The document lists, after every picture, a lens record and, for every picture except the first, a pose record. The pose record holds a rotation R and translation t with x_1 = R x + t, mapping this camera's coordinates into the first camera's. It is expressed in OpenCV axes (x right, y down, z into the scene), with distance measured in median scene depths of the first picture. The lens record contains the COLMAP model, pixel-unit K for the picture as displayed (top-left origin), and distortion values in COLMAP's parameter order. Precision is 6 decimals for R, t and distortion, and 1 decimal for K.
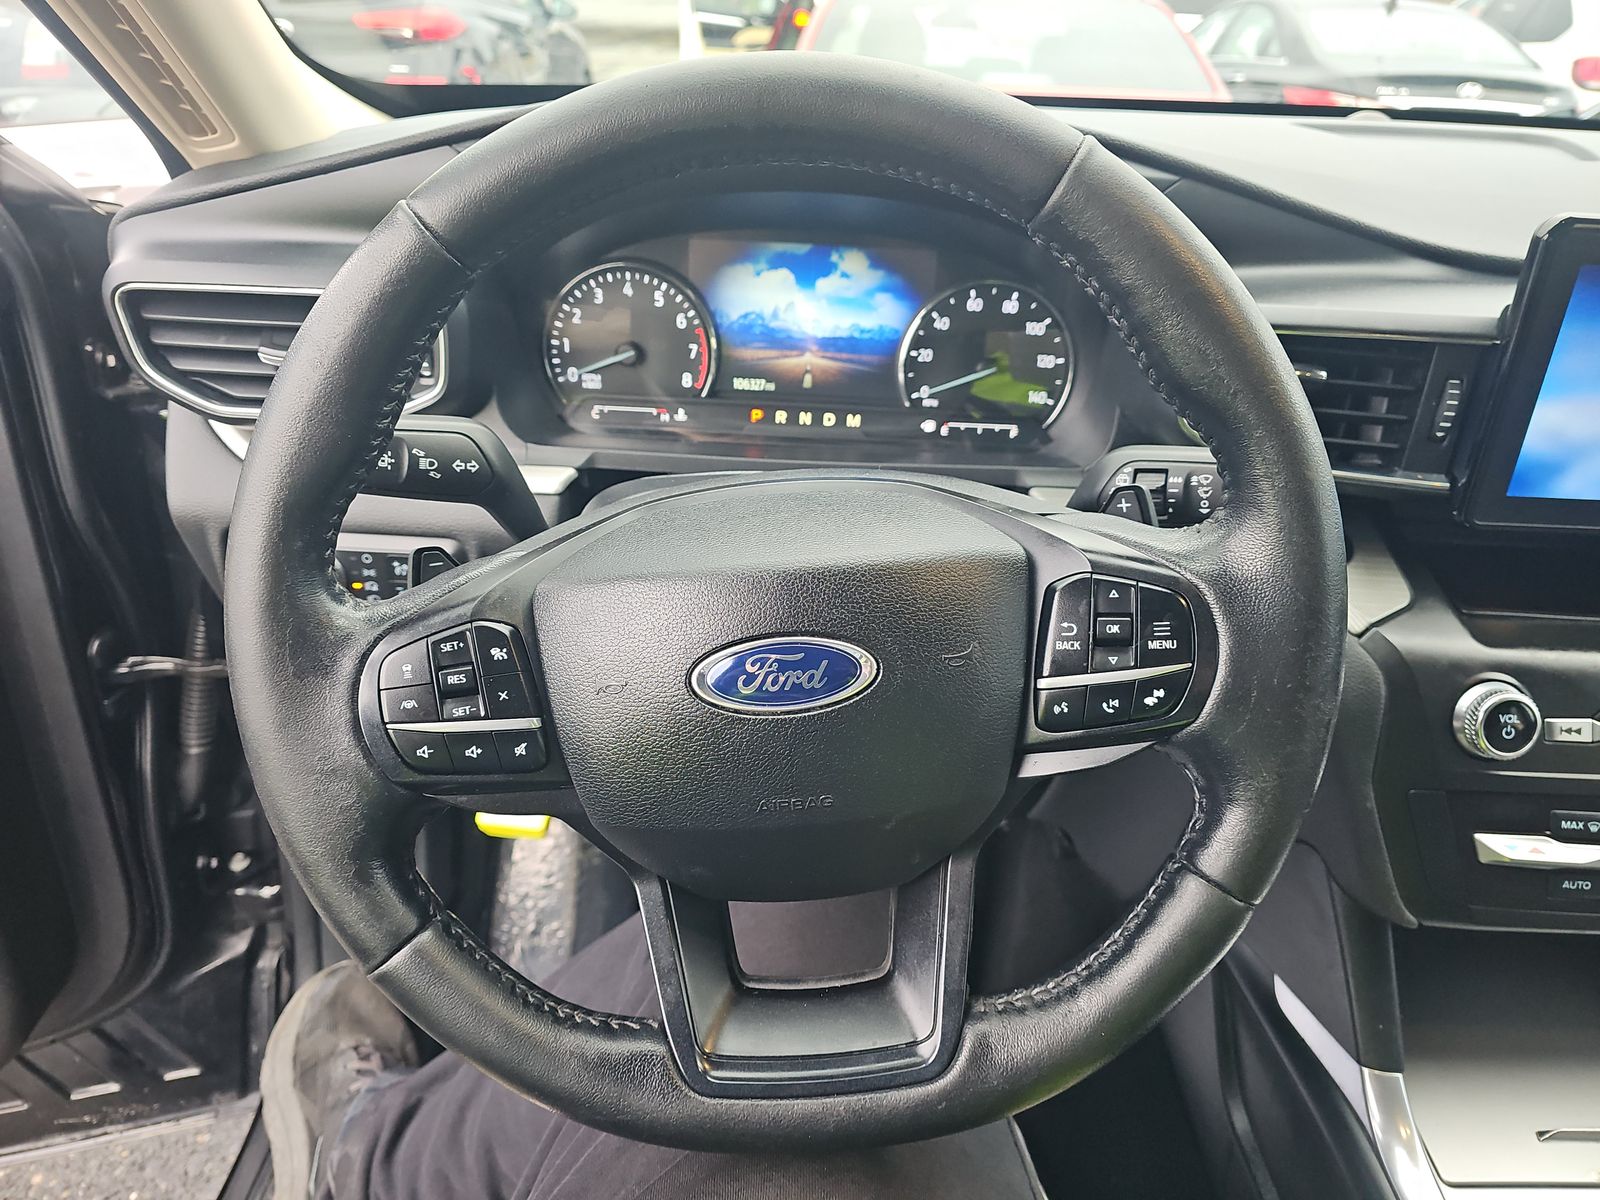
lens RADIAL K [[998.4, 0, 800.0], [0, 998.4, 600.0], [0, 0, 1]] dist [0.056640, -0.002569]
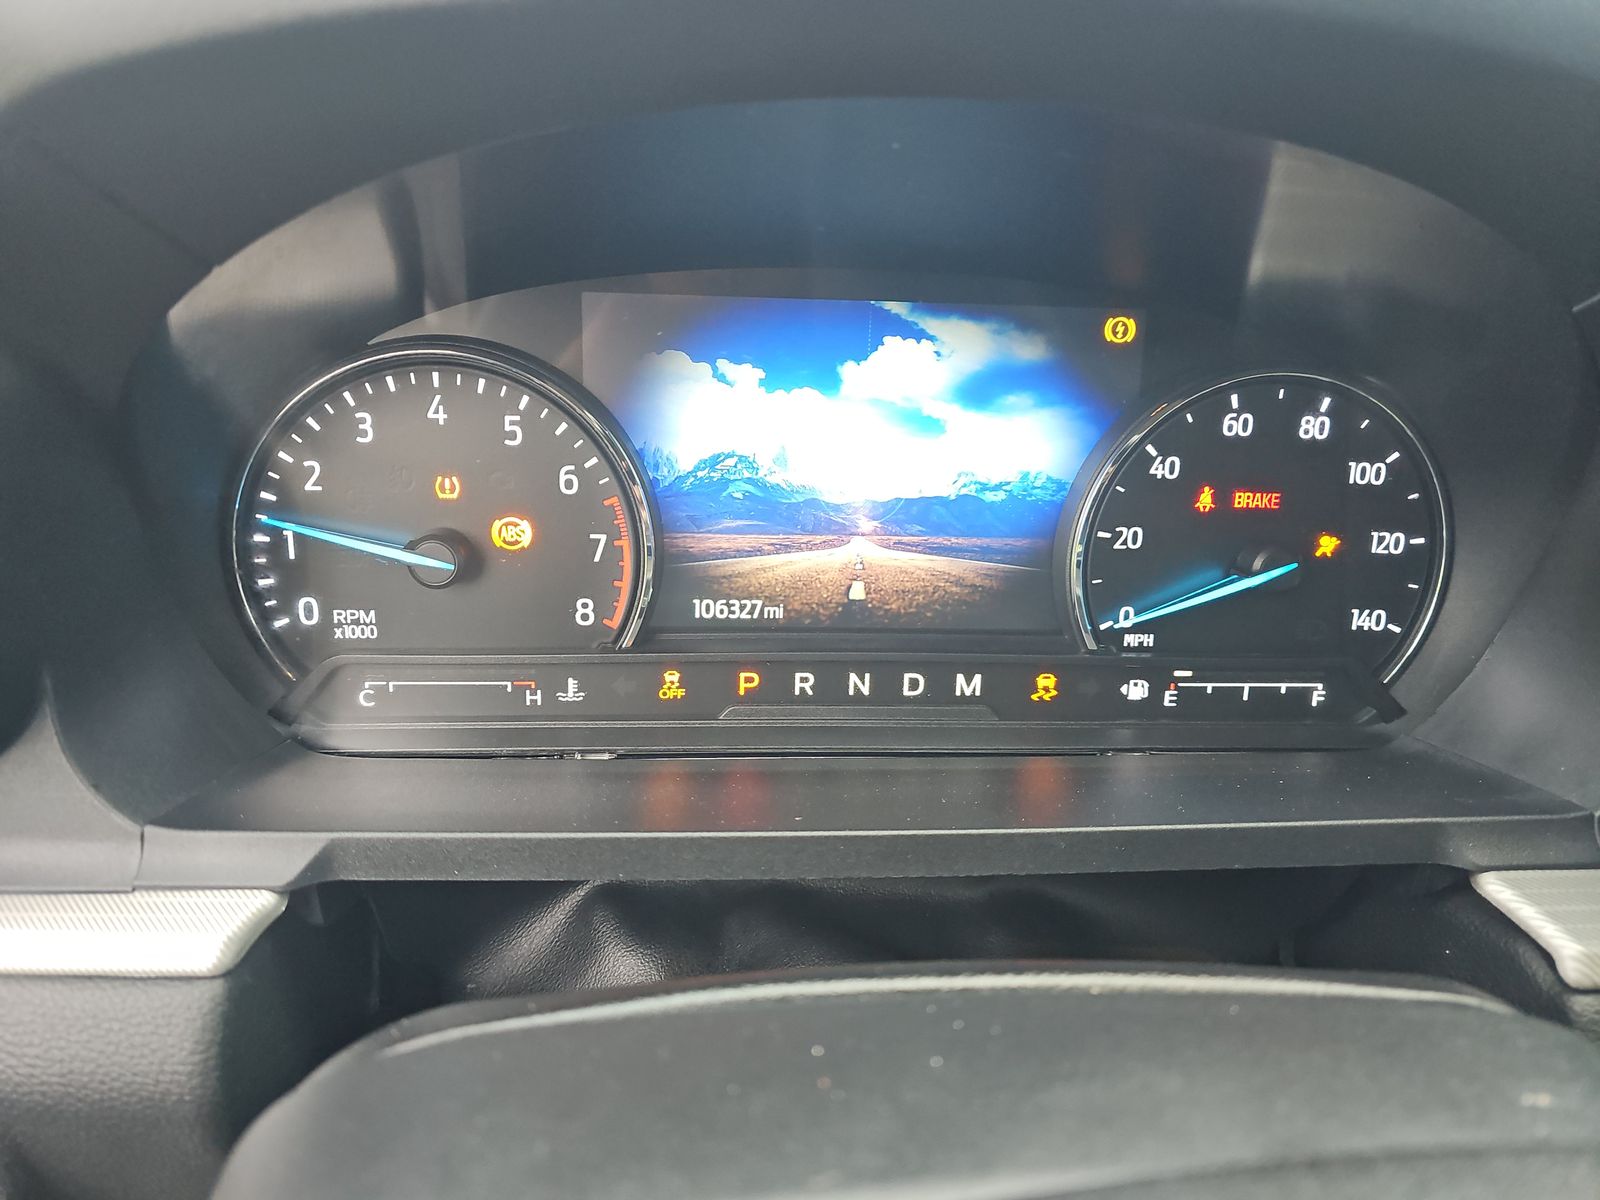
lens RADIAL K [[1081.6, 0, 788.0], [0, 1081.6, 616.7], [0, 0, 1]] dist [0.025574, -0.005509]
pose [[0.996672, -0.038093, 0.072065, -0.060330], [0.045859, 0.992941, -0.109386, -0.164381], [-0.067390, 0.112326, 0.991384, 0.540795]]
